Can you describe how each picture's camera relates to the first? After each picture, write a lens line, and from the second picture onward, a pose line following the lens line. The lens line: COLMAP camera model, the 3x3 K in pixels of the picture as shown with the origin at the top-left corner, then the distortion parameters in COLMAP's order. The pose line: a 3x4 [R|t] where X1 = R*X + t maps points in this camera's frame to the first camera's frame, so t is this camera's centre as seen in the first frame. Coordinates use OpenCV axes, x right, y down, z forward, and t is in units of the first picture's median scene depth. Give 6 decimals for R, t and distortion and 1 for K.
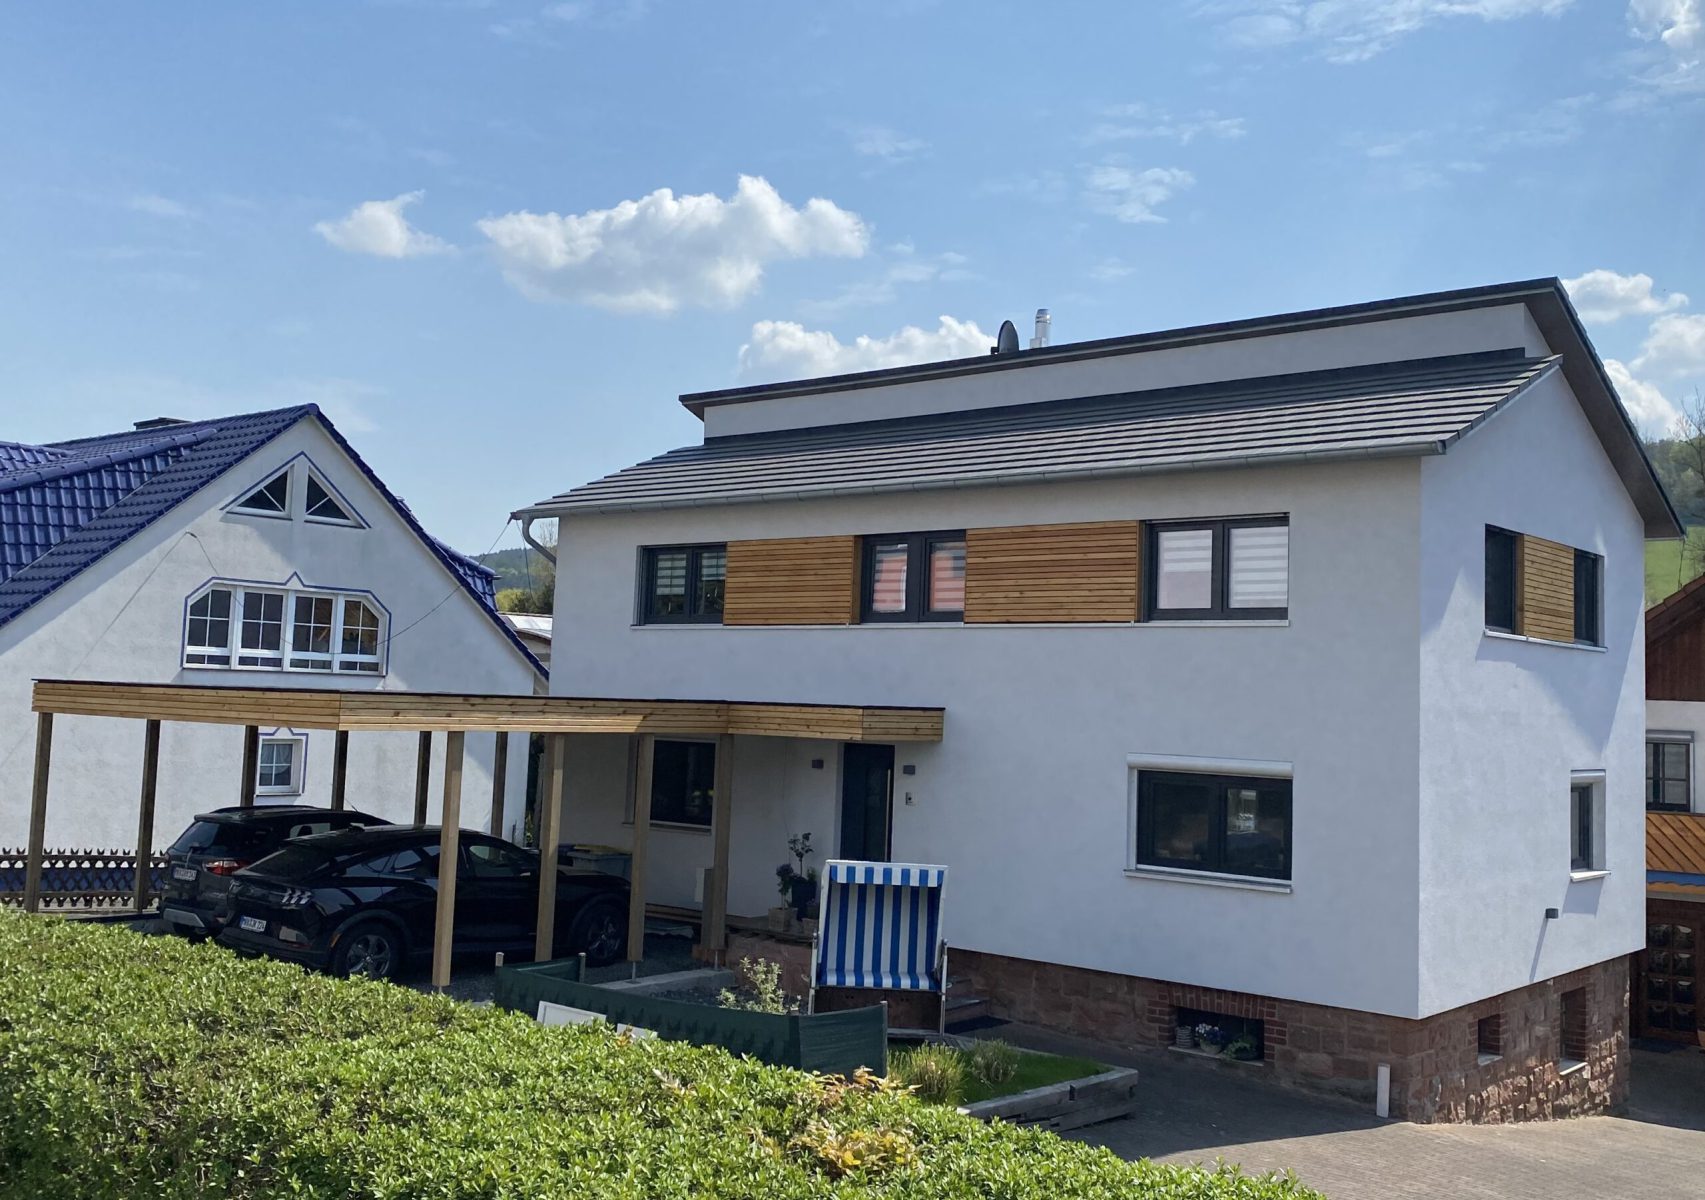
lens RADIAL K [[1633.8, 0, 895.6], [0, 1633.8, 593.9], [0, 0, 1]] dist [-0.004118, -0.003823]
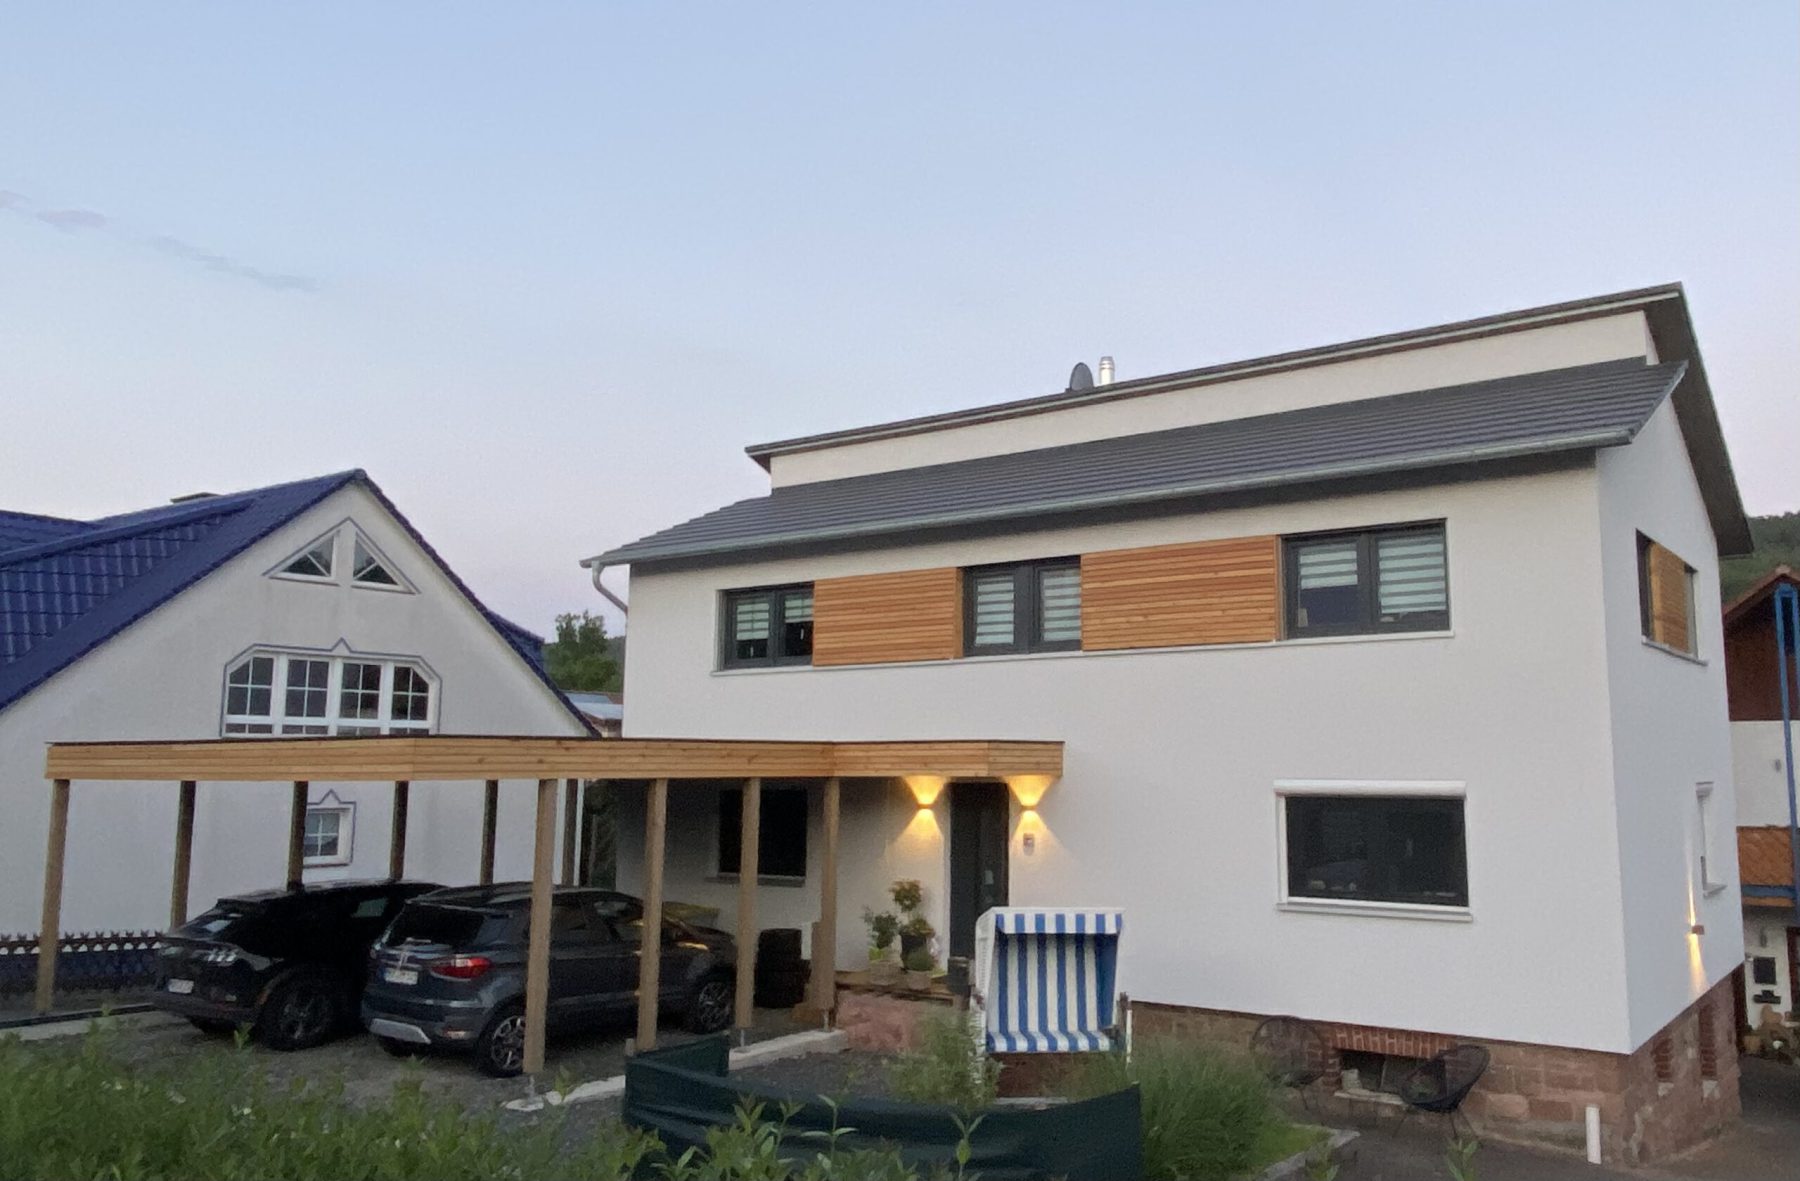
lens RADIAL K [[1403.3, 0, 1021.7], [0, 1403.3, 595.3], [0, 0, 1]] dist [0.030788, -0.054353]
pose [[0.994236, -0.020849, 0.105163, -0.074537], [0.026393, 0.998319, -0.051602, 0.024942], [-0.103910, 0.054081, 0.993115, 0.169508]]
